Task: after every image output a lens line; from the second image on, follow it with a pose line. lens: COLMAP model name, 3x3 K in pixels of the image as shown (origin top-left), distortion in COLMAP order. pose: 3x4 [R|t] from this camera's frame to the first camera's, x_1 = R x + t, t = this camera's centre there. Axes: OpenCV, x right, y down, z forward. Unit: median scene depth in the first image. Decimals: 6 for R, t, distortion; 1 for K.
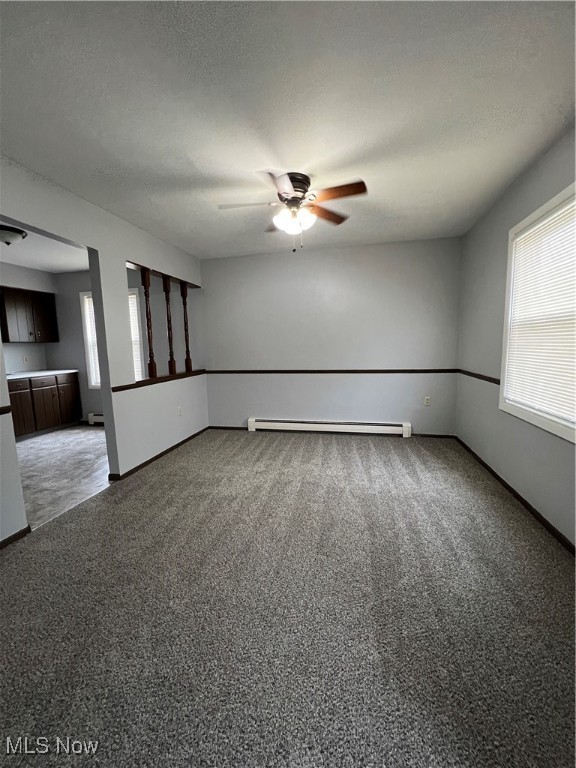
lens RADIAL K [[309.0, 0, 288.0], [0, 309.0, 381.4], [0, 0, 1]] dist [-0.004513, -0.000286]
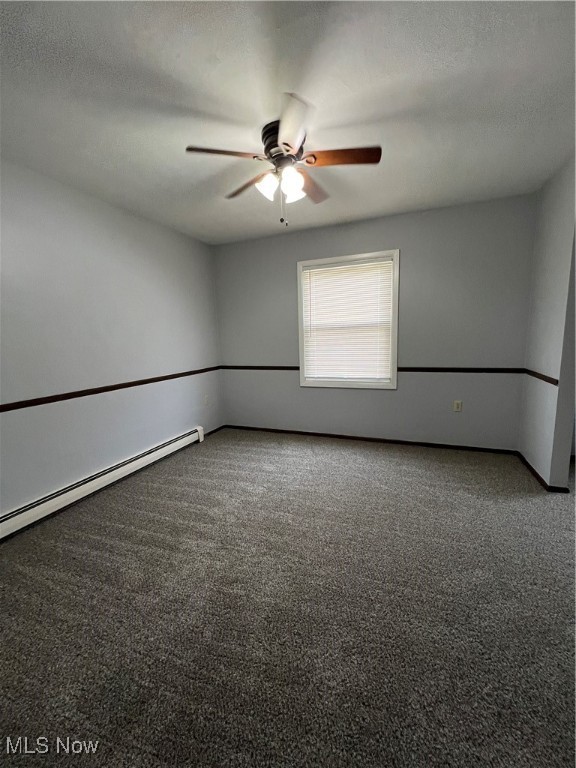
lens RADIAL K [[309.0, 0, 287.9], [0, 309.0, 381.9], [0, 0, 1]] dist [-0.004513, -0.000286]
pose [[0.165309, -0.133428, 0.977174, -0.575789], [0.146426, 0.983146, 0.109473, -0.078492], [-0.975311, 0.124987, 0.182060, 0.632618]]
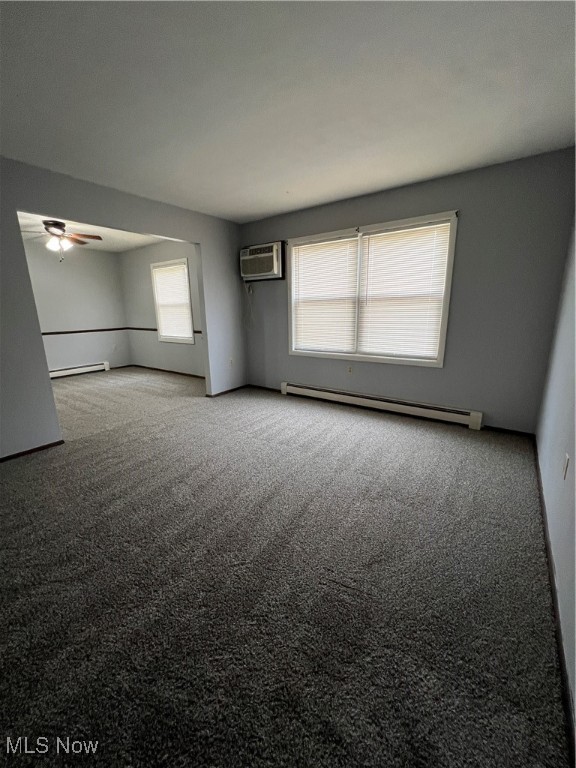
lens RADIAL K [[312.0, 0, 287.2], [0, 312.0, 383.3], [0, 0, 1]] dist [-0.011065, -0.000261]
pose [[0.394173, -0.206810, 0.895465, -0.878369], [0.114771, 0.977801, 0.175305, 0.077745], [-0.911842, 0.033673, 0.409159, -0.663464]]
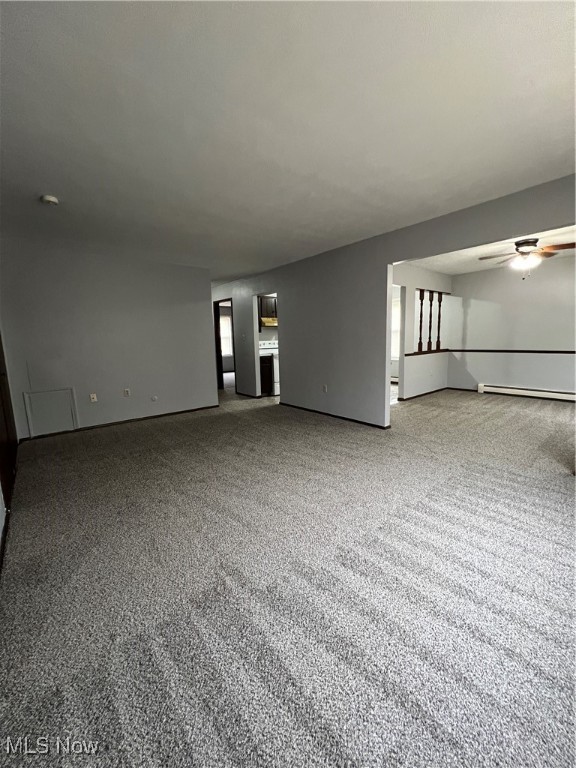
lens RADIAL K [[312.0, 0, 287.3], [0, 312.0, 381.3], [0, 0, 1]] dist [-0.011065, -0.000261]
pose [[0.788334, 0.091499, -0.608405, 0.061256], [-0.065233, 0.995736, 0.065226, 0.092780], [0.611779, -0.011732, 0.790942, -0.876973]]
